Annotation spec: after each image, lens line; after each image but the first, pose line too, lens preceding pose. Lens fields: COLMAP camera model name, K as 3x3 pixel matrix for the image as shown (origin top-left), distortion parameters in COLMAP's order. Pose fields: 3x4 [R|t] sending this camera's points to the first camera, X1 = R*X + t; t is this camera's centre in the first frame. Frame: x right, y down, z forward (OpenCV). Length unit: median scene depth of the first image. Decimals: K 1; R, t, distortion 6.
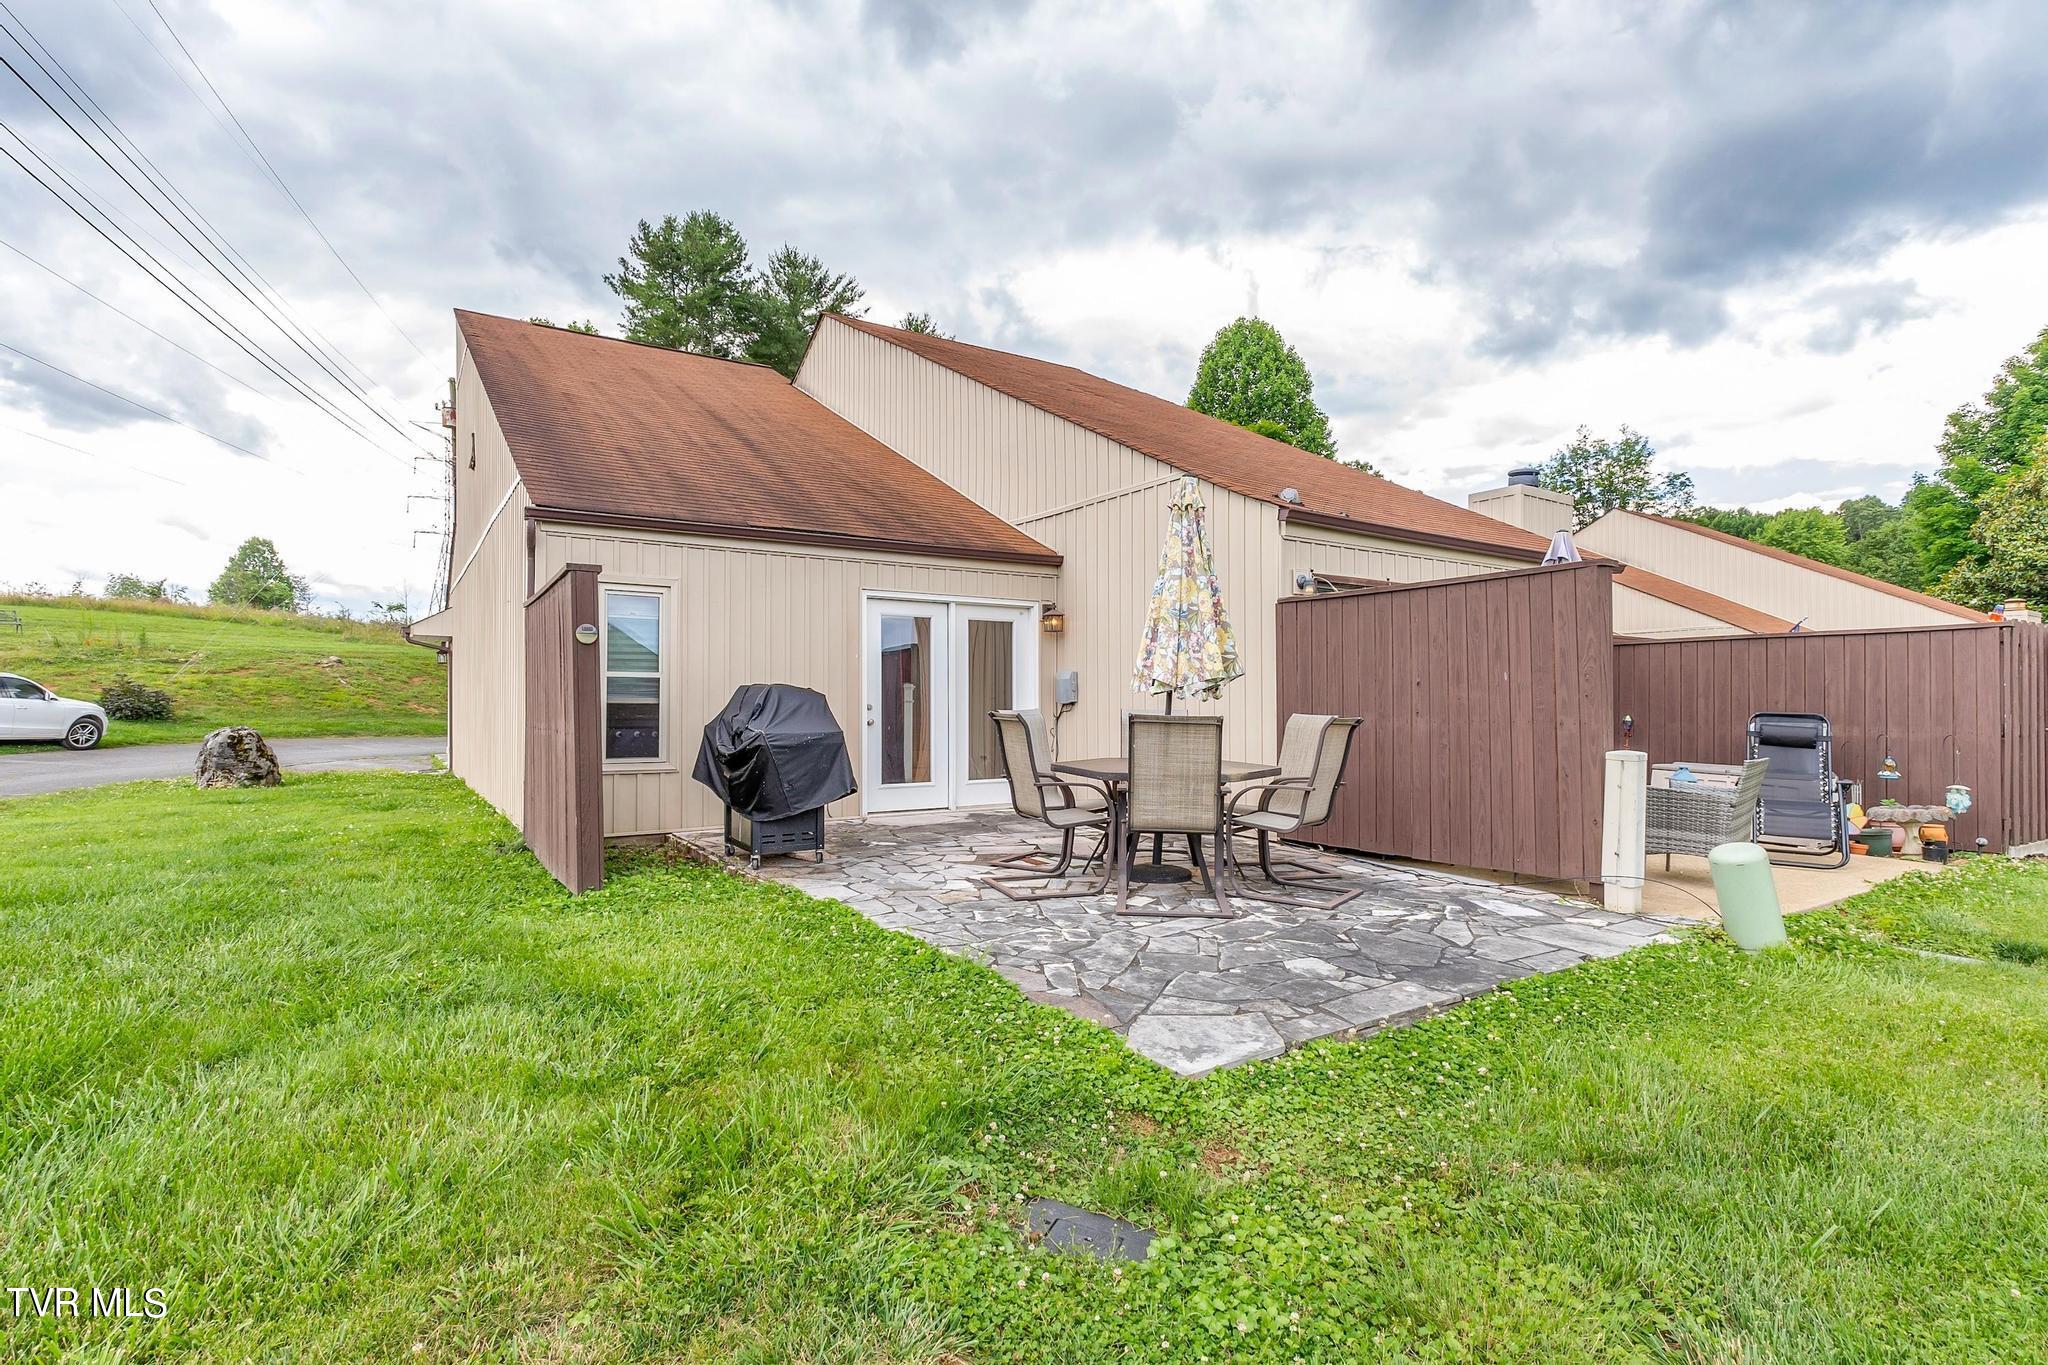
lens RADIAL K [[981.9, 0, 1027.6], [0, 981.9, 704.3], [0, 0, 1]] dist [0.001608, -0.000384]
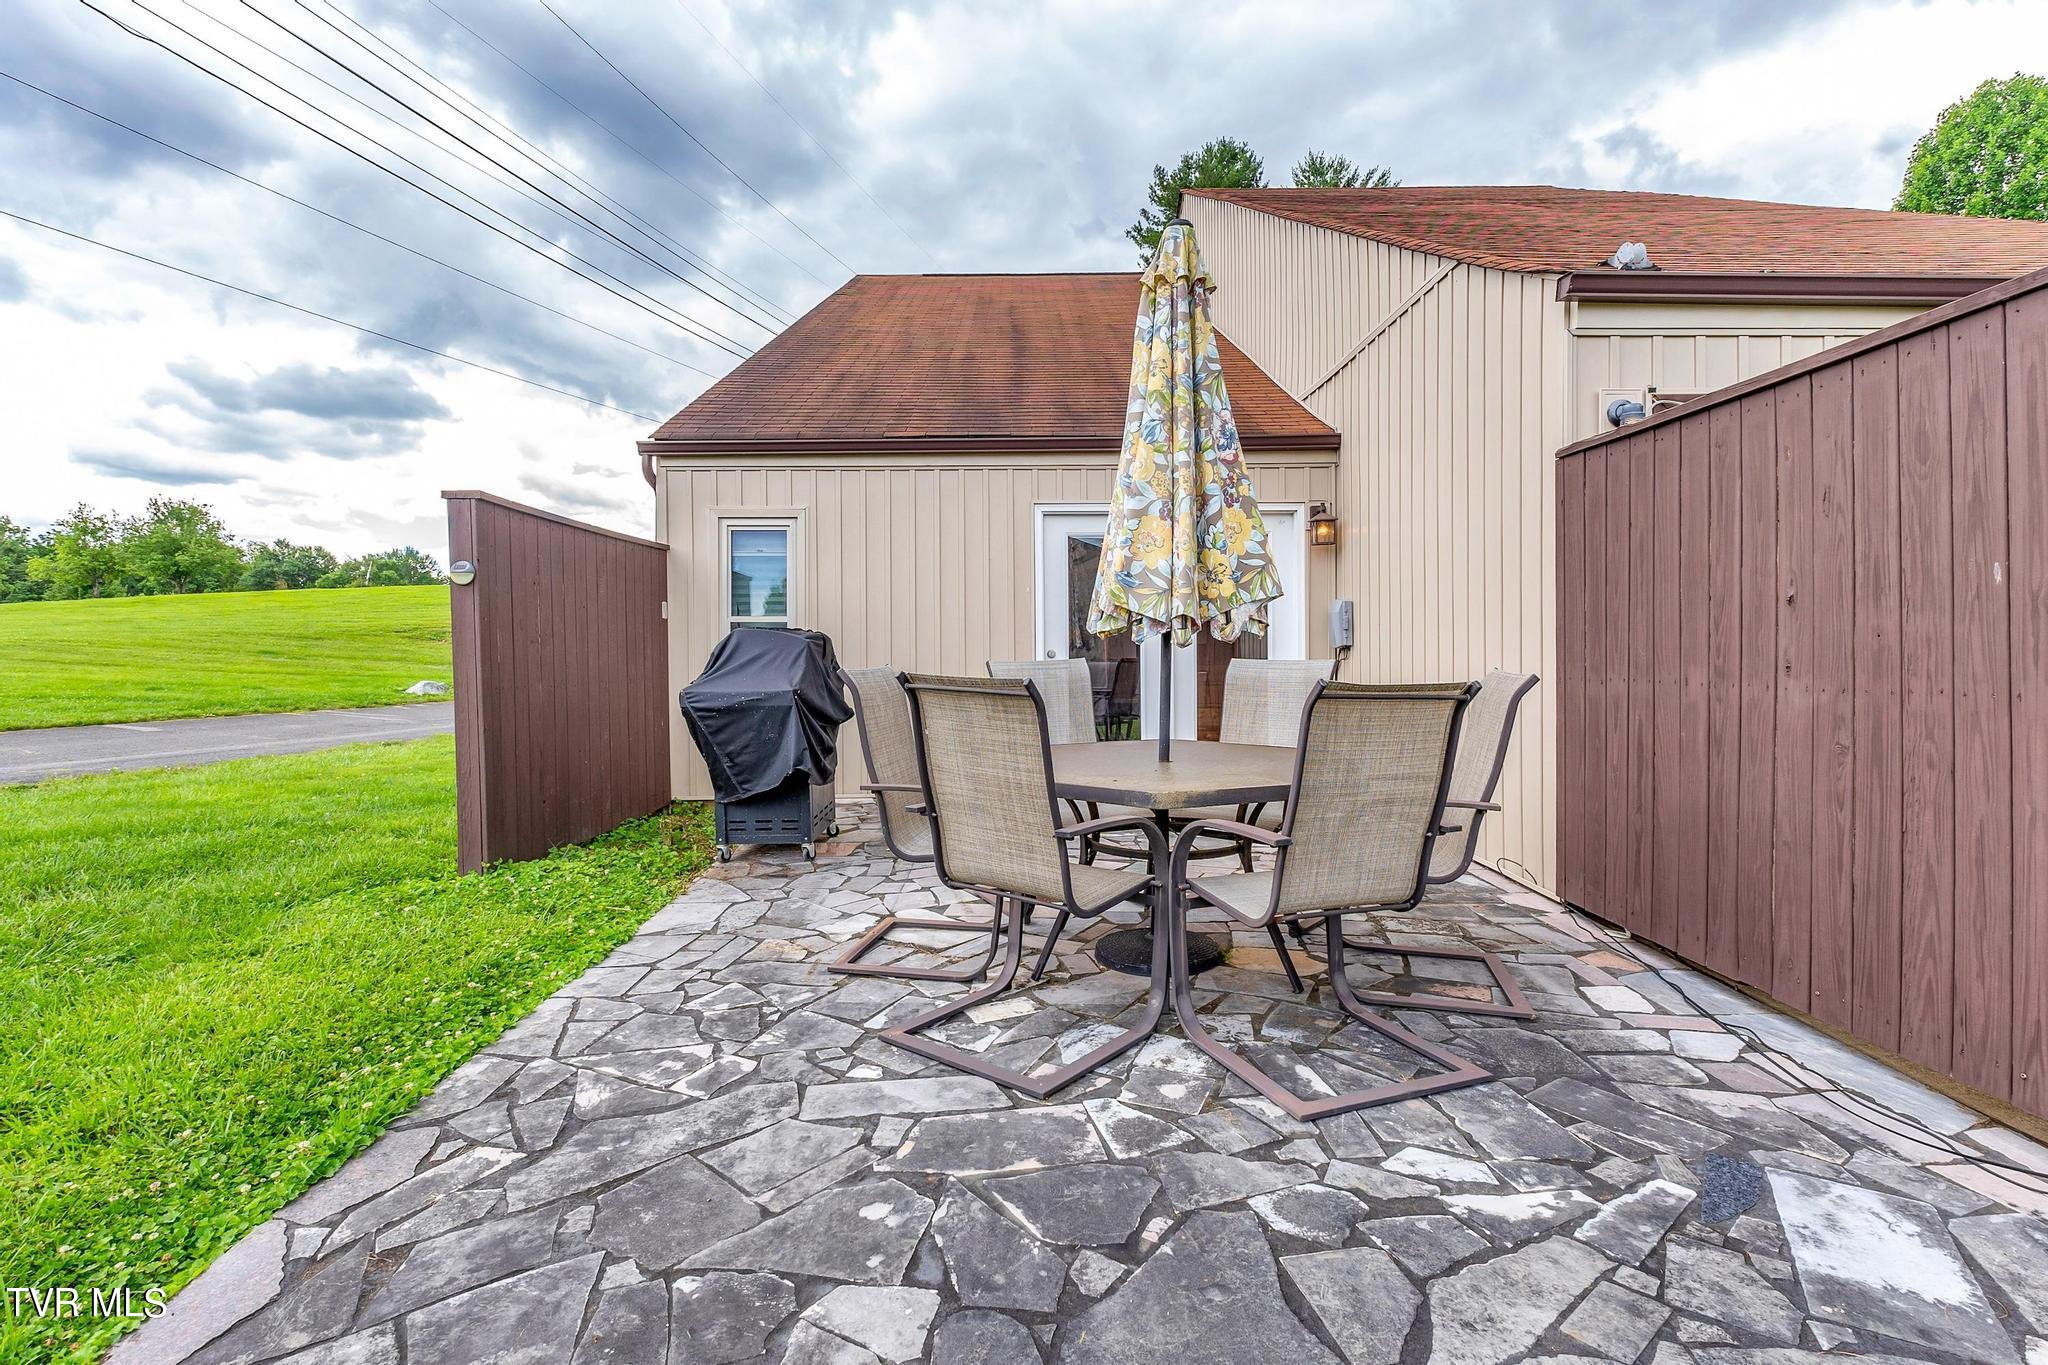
lens RADIAL K [[993.0, 0, 1029.4], [0, 993.0, 672.5], [0, 0, 1]] dist [0.001679, 0.000090]
pose [[0.841741, 0.007508, -0.539830, 0.371493], [0.006520, 0.999689, 0.024070, -0.002391], [0.539842, -0.023780, 0.841430, 0.473662]]
